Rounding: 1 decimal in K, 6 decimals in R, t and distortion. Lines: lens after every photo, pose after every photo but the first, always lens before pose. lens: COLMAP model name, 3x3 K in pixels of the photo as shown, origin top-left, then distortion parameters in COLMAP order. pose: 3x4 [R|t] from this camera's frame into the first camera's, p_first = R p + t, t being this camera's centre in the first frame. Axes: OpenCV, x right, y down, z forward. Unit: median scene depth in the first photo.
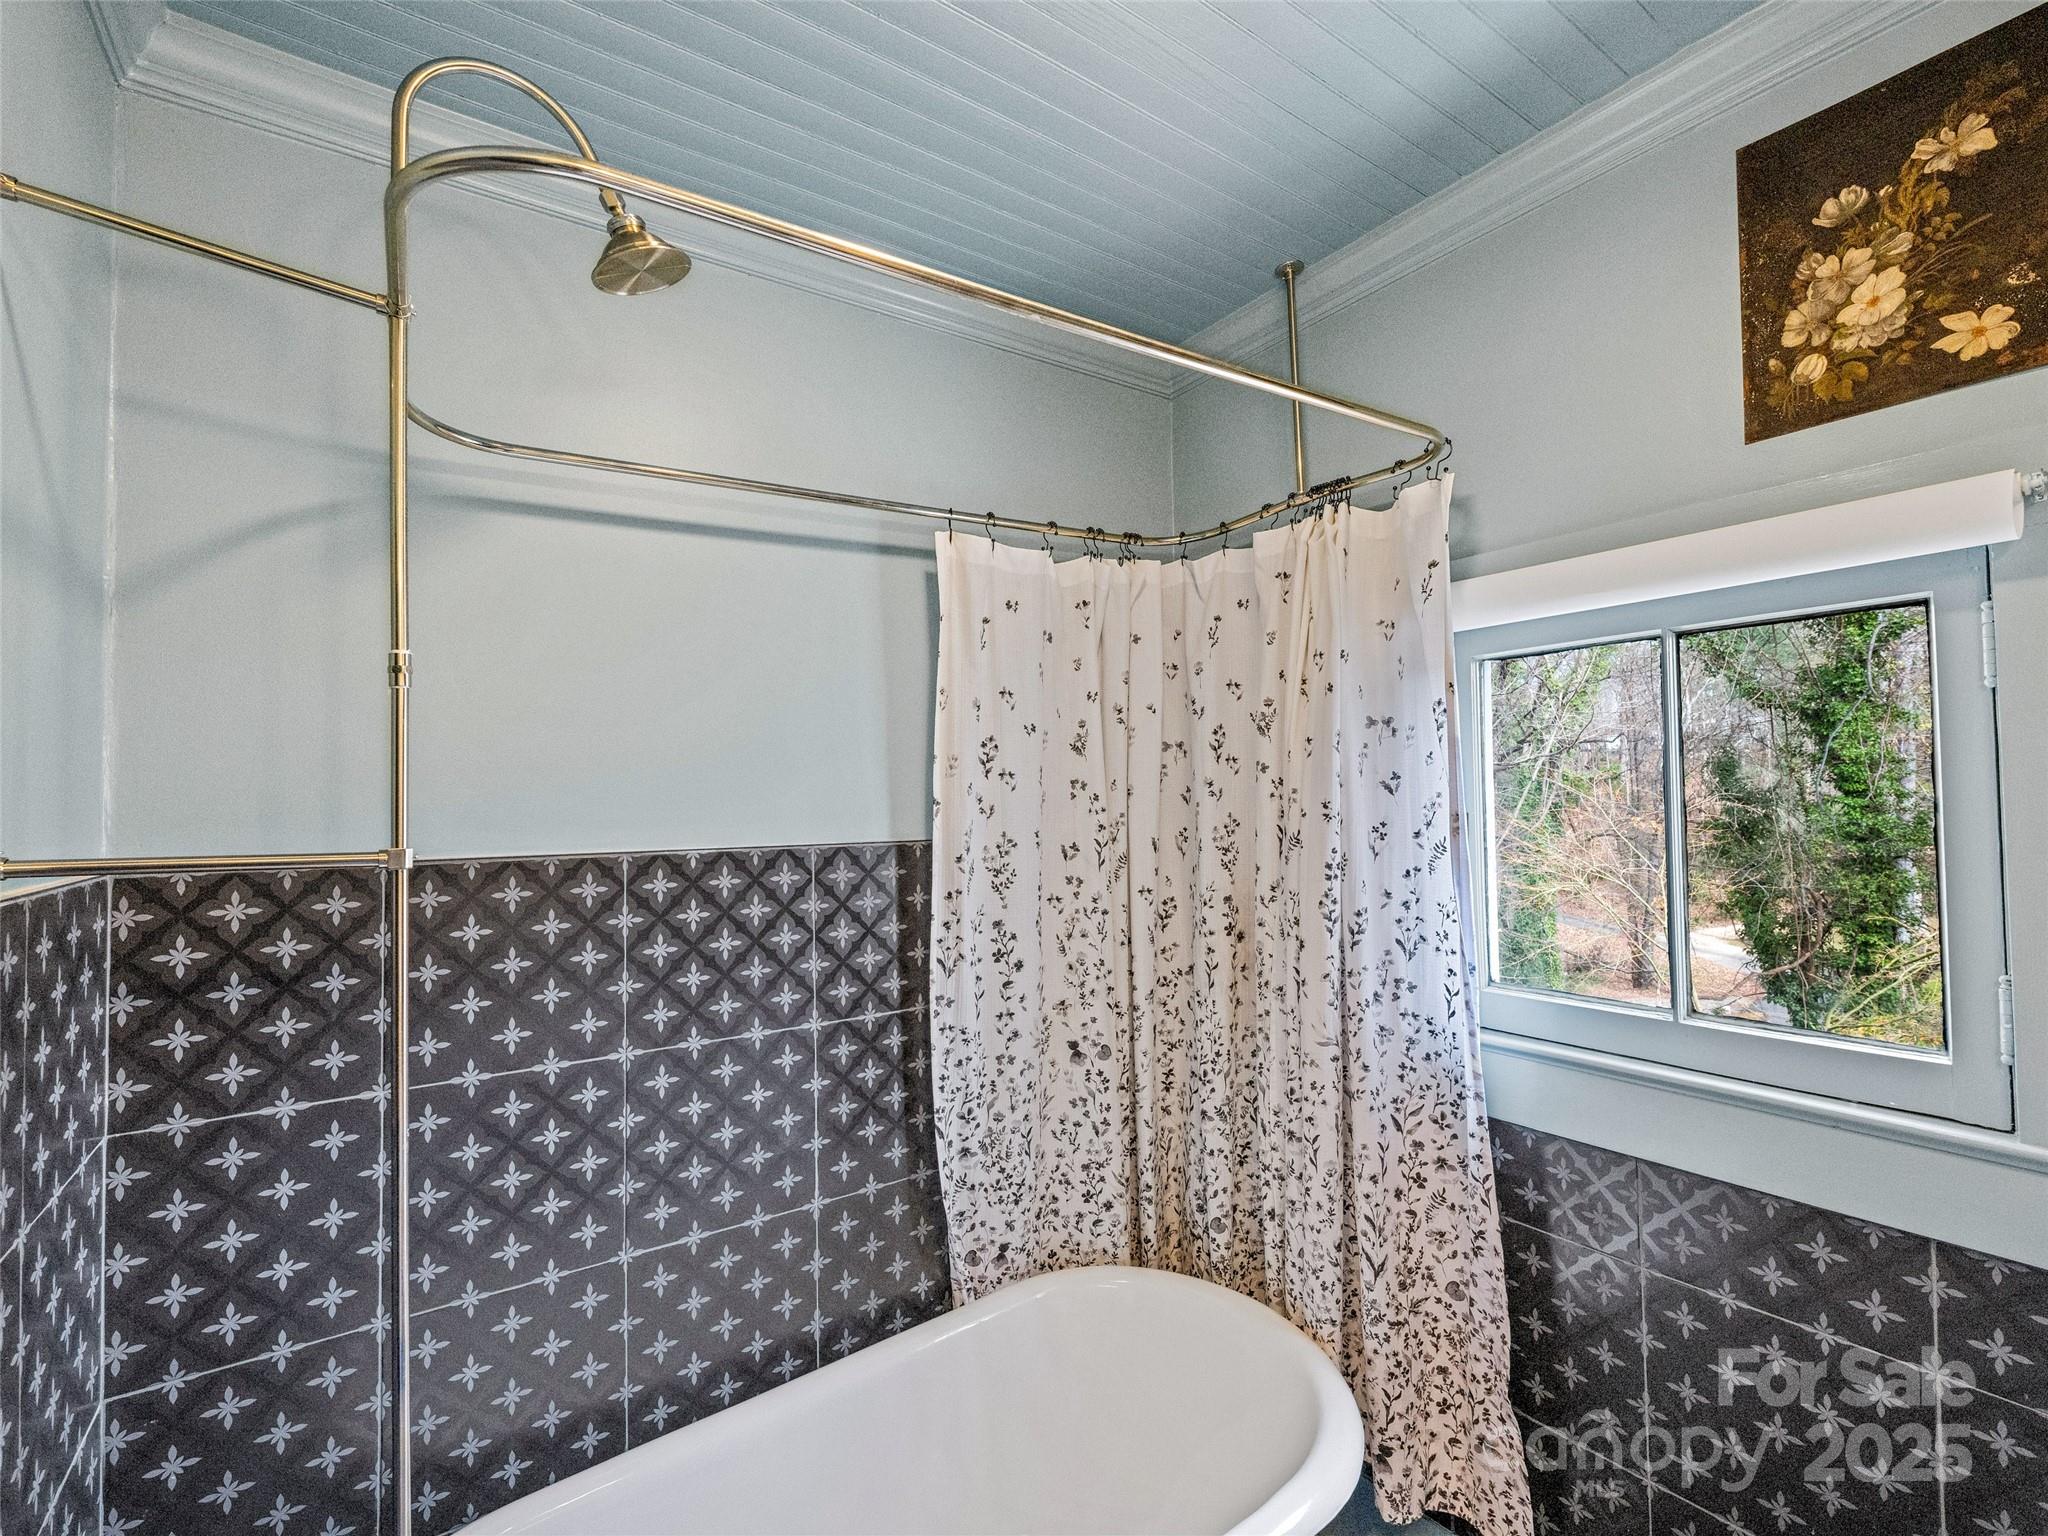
lens RADIAL K [[894.9, 0, 1030.0], [0, 894.9, 783.0], [0, 0, 1]] dist [-0.003337, 0.000916]
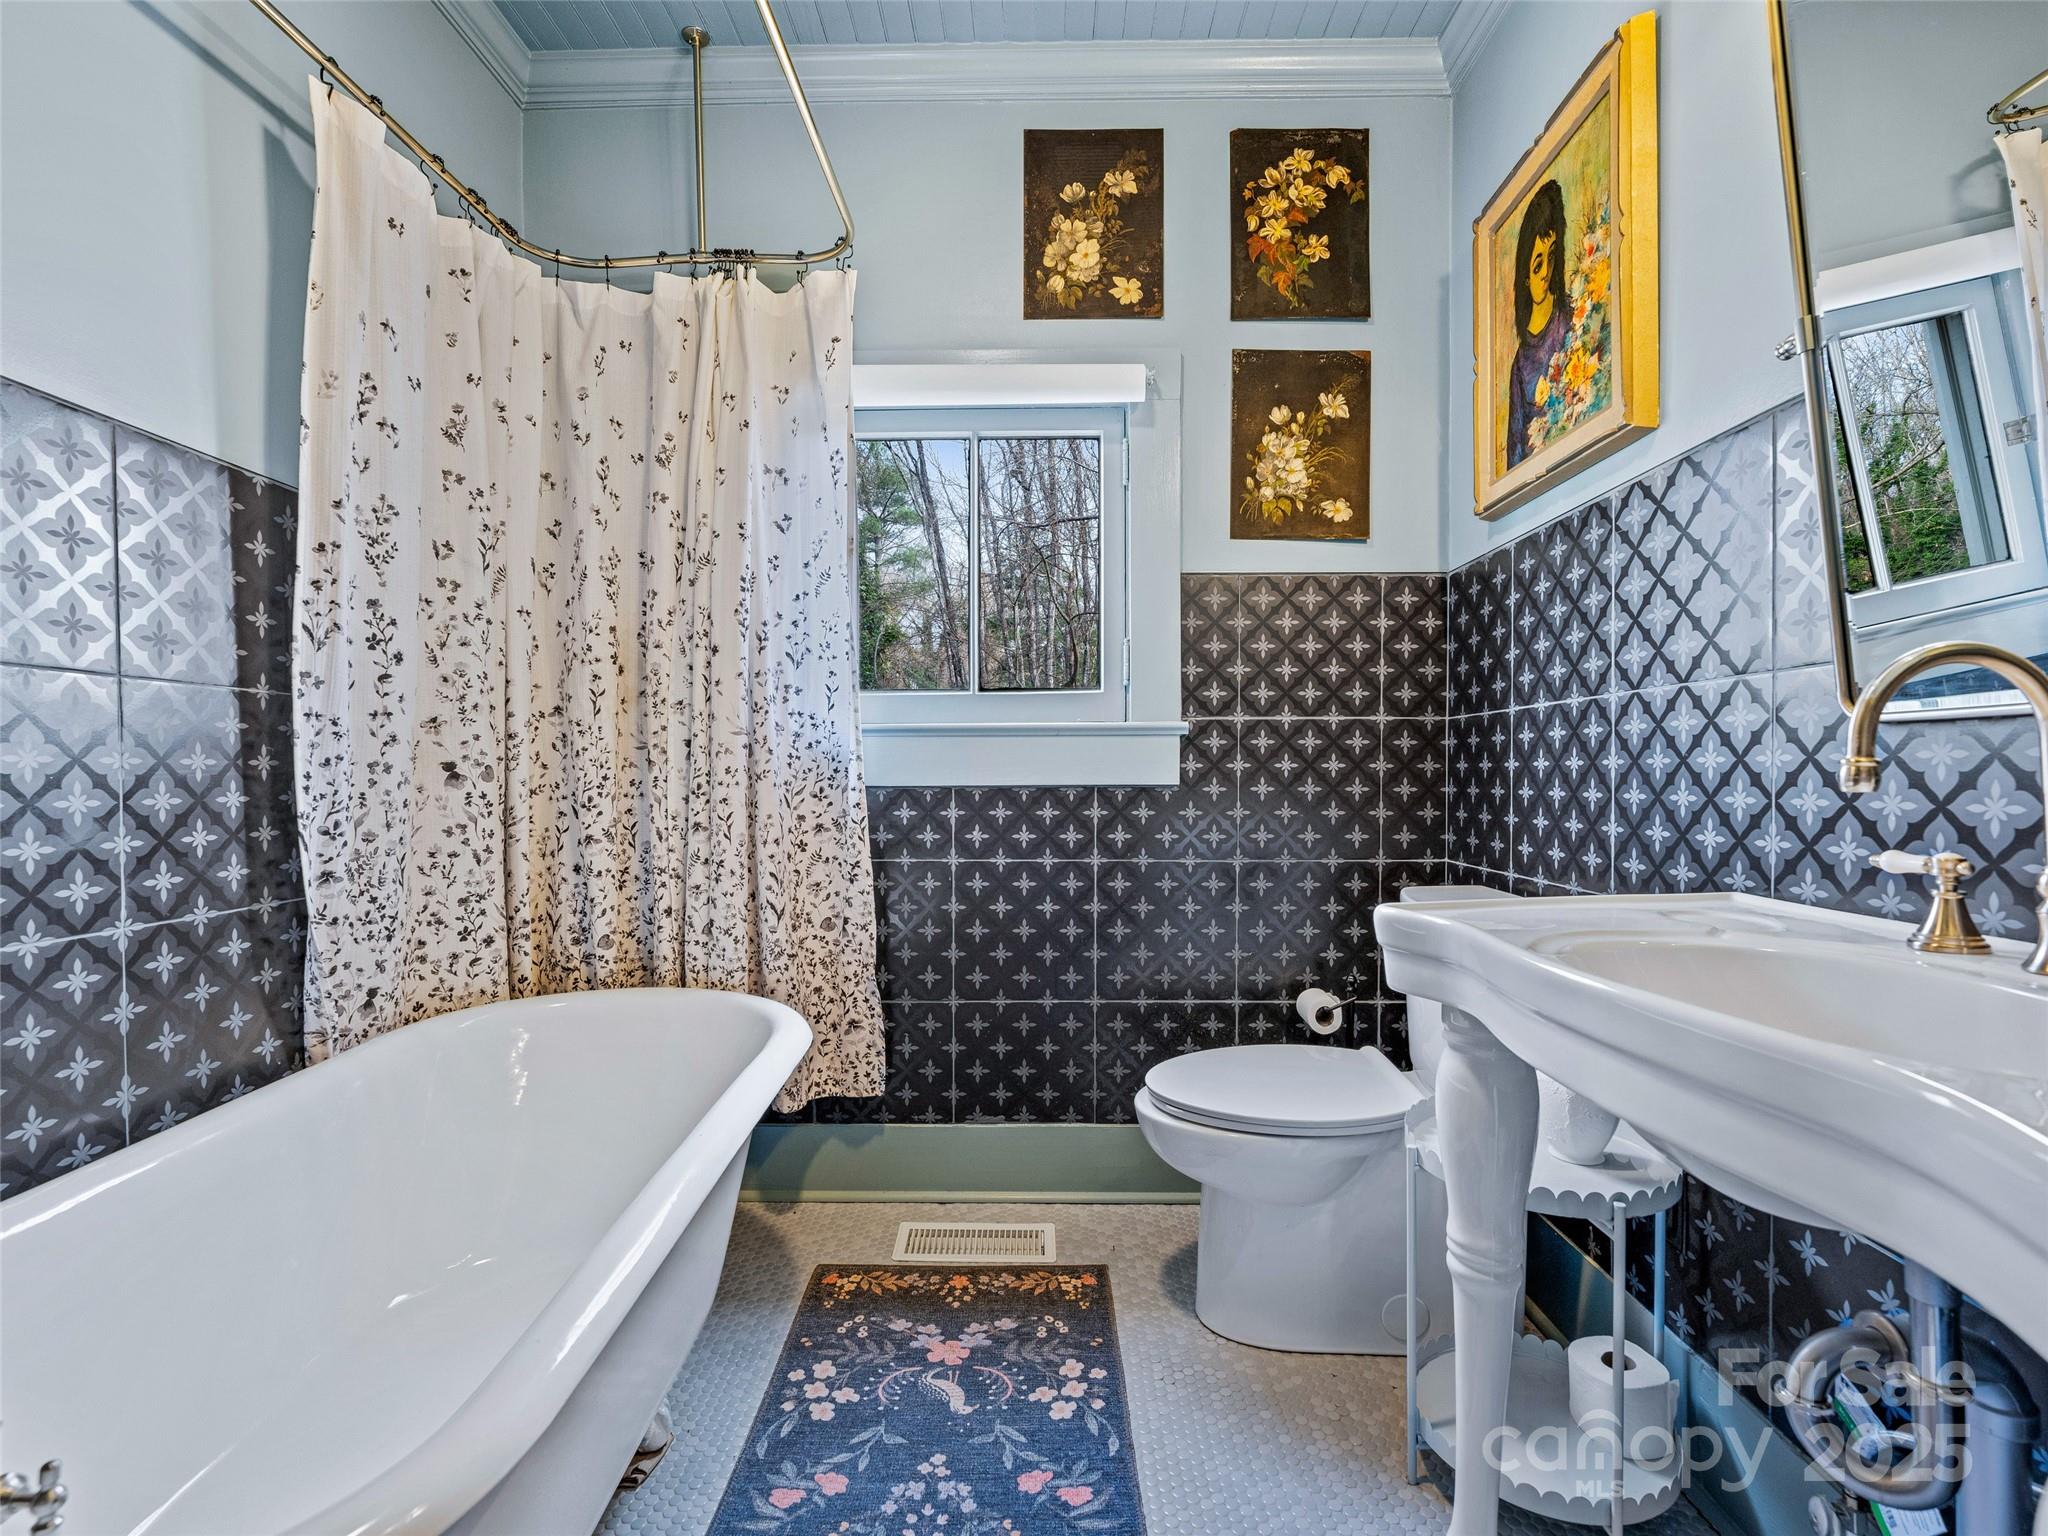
lens RADIAL K [[894.9, 0, 1020.3], [0, 894.9, 774.8], [0, 0, 1]] dist [-0.003337, 0.000916]
pose [[0.604576, 0.000034, 0.796548, -0.344172], [-0.026848, 0.999433, 0.020335, 0.292328], [-0.796095, -0.033680, 0.604234, 0.013266]]
